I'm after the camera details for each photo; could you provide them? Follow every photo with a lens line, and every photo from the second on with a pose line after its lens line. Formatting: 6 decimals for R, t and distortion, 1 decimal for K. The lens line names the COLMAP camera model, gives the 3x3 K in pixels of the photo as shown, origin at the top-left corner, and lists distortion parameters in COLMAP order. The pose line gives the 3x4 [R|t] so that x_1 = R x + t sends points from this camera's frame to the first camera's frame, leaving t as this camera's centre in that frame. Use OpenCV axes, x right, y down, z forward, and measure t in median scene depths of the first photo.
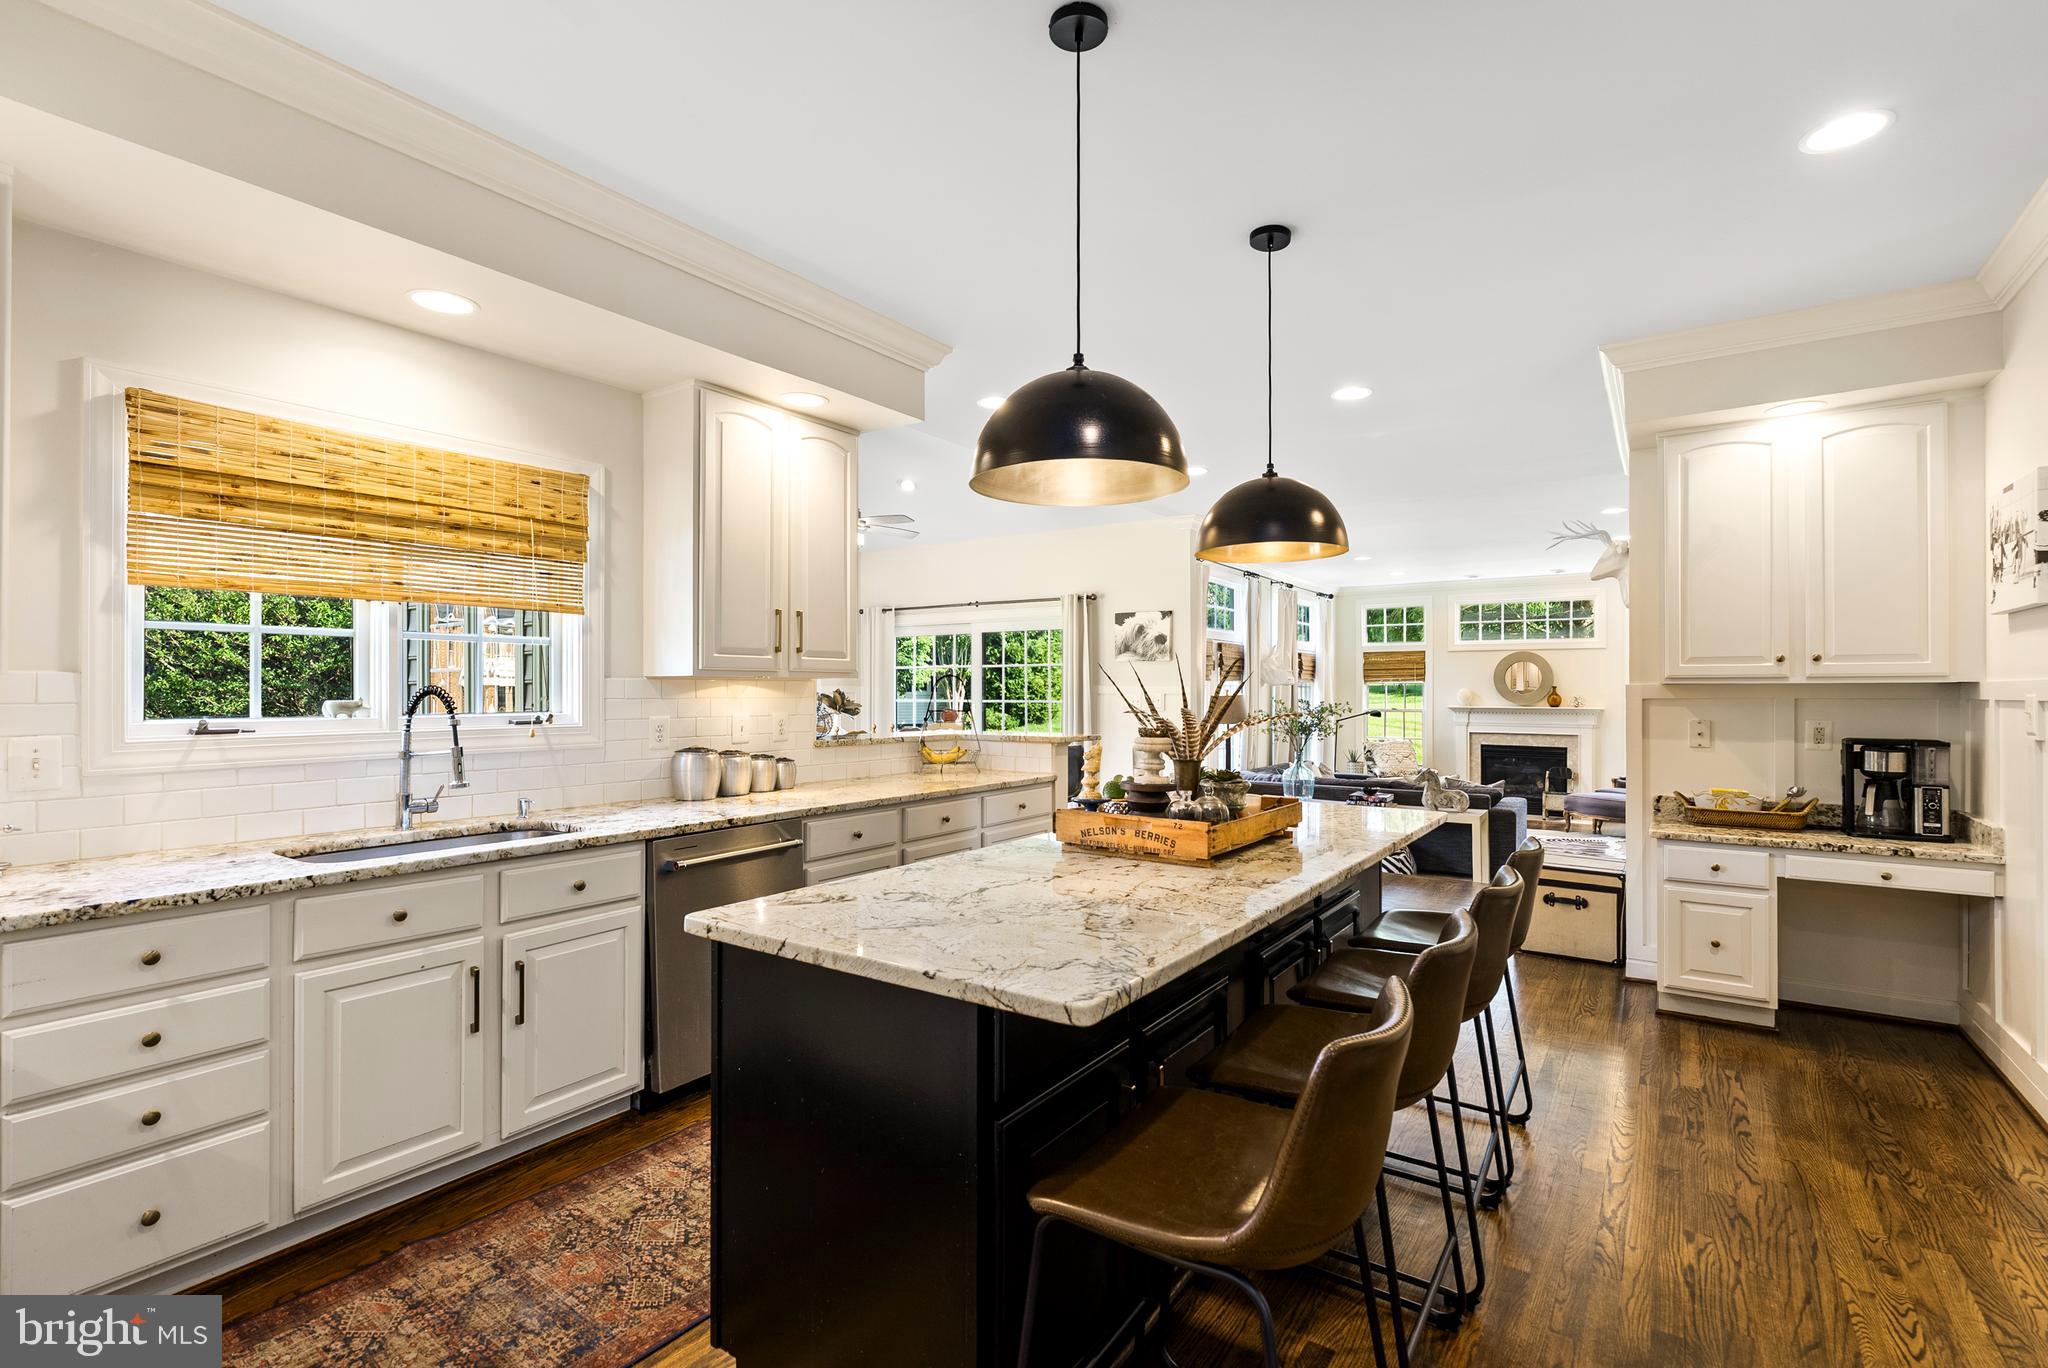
lens RADIAL K [[940.0, 0, 1012.4], [0, 940.0, 684.6], [0, 0, 1]] dist [-0.006063, -0.000561]
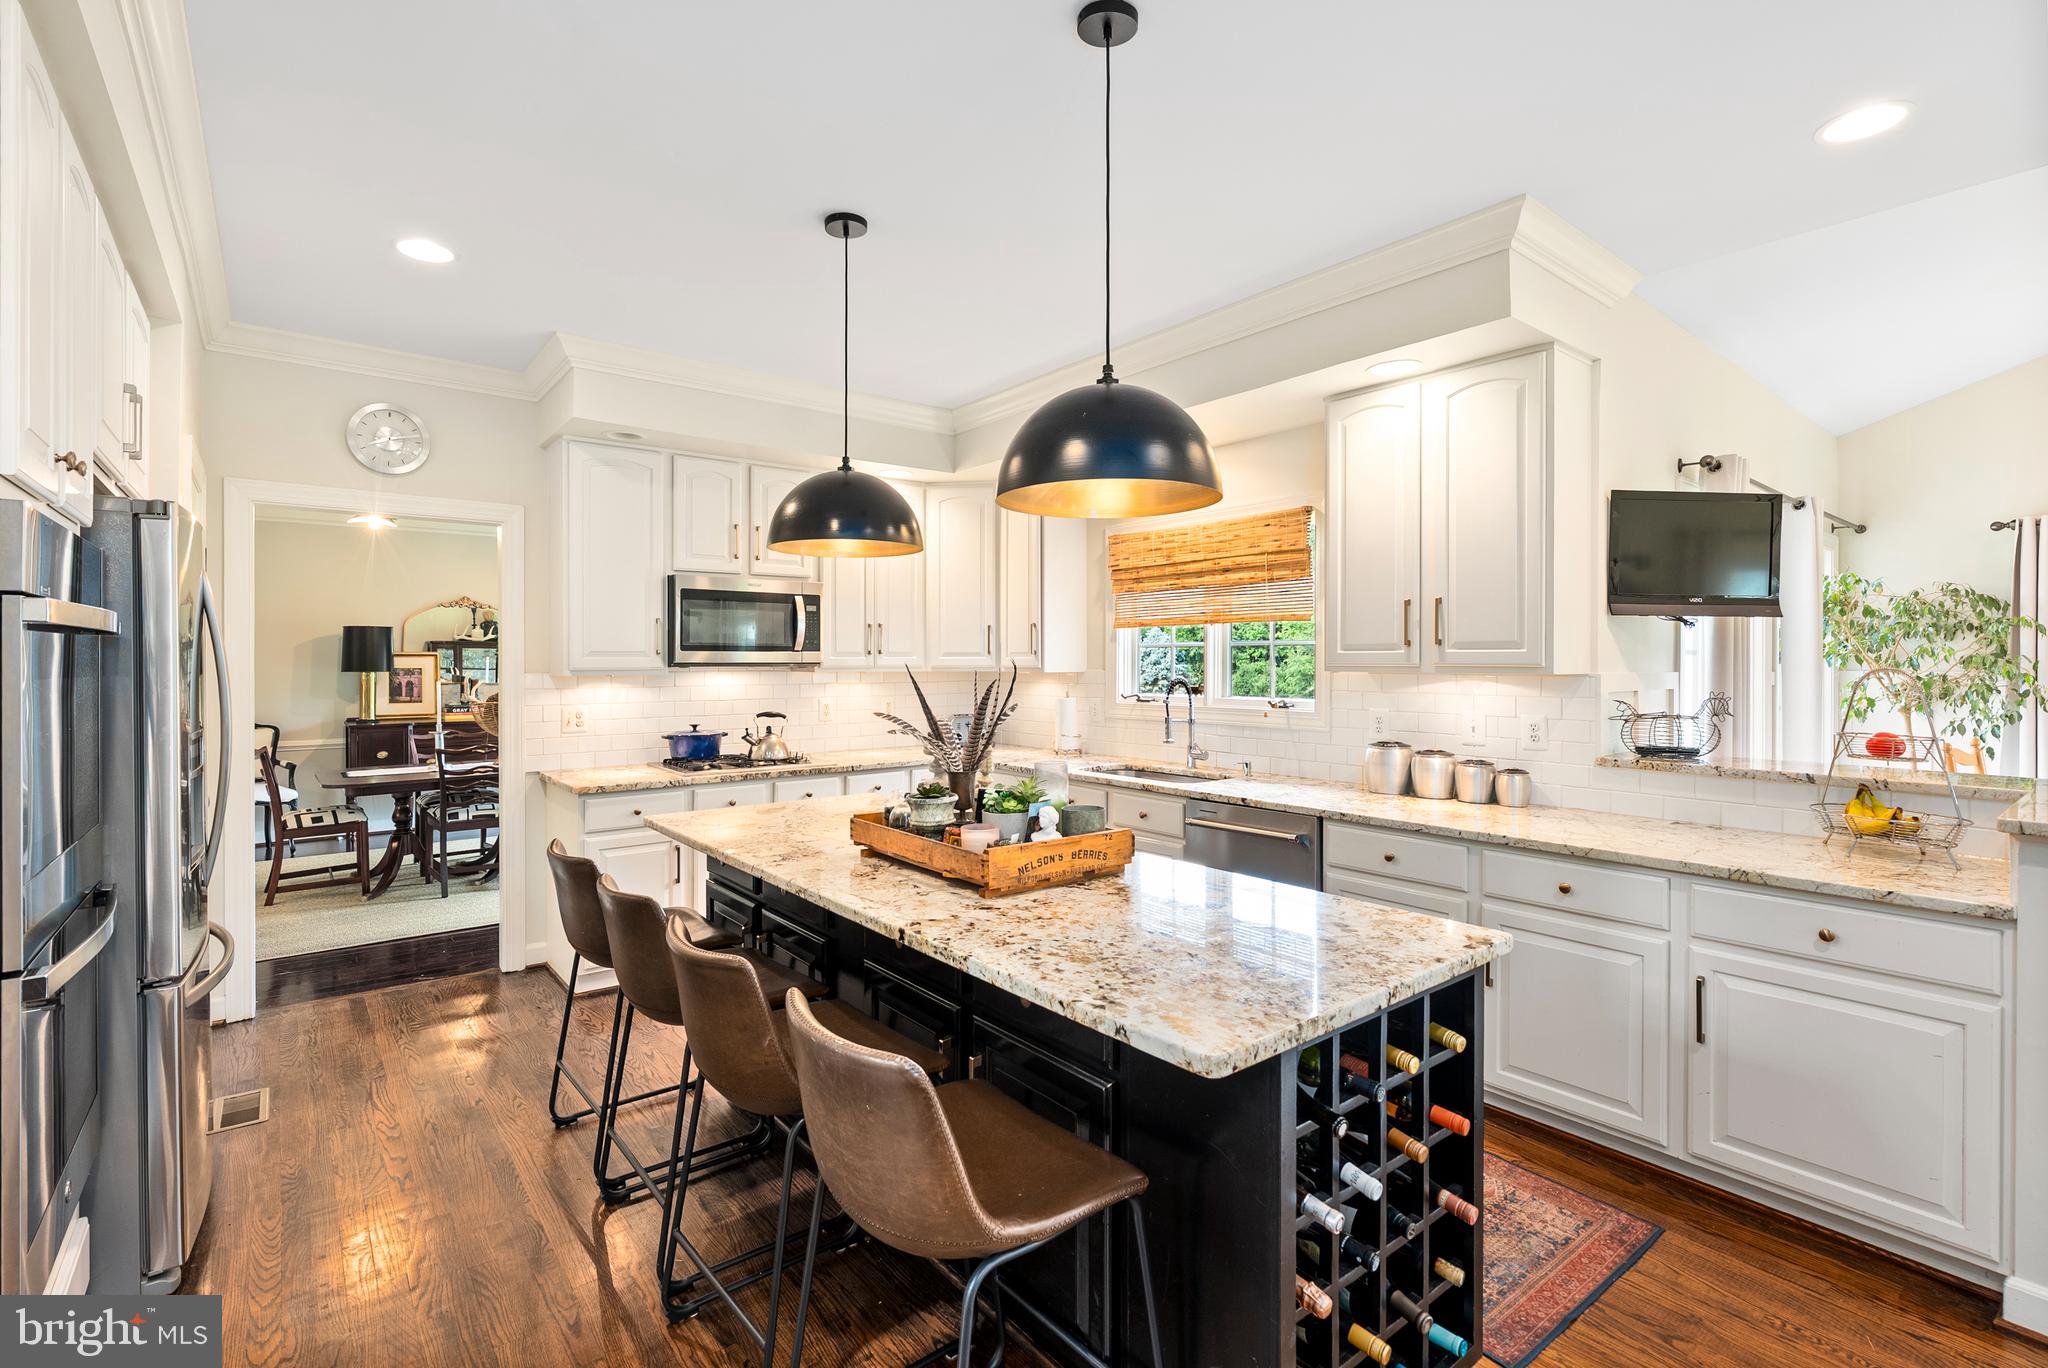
lens RADIAL K [[940.0, 0, 1020.8], [0, 940.0, 666.3], [0, 0, 1]] dist [-0.006063, -0.000561]
pose [[-0.286743, 0.003151, -0.958002, 1.081897], [0.002485, 0.999994, 0.002545, -0.026302], [0.958004, -0.001651, -0.286749, 1.321753]]
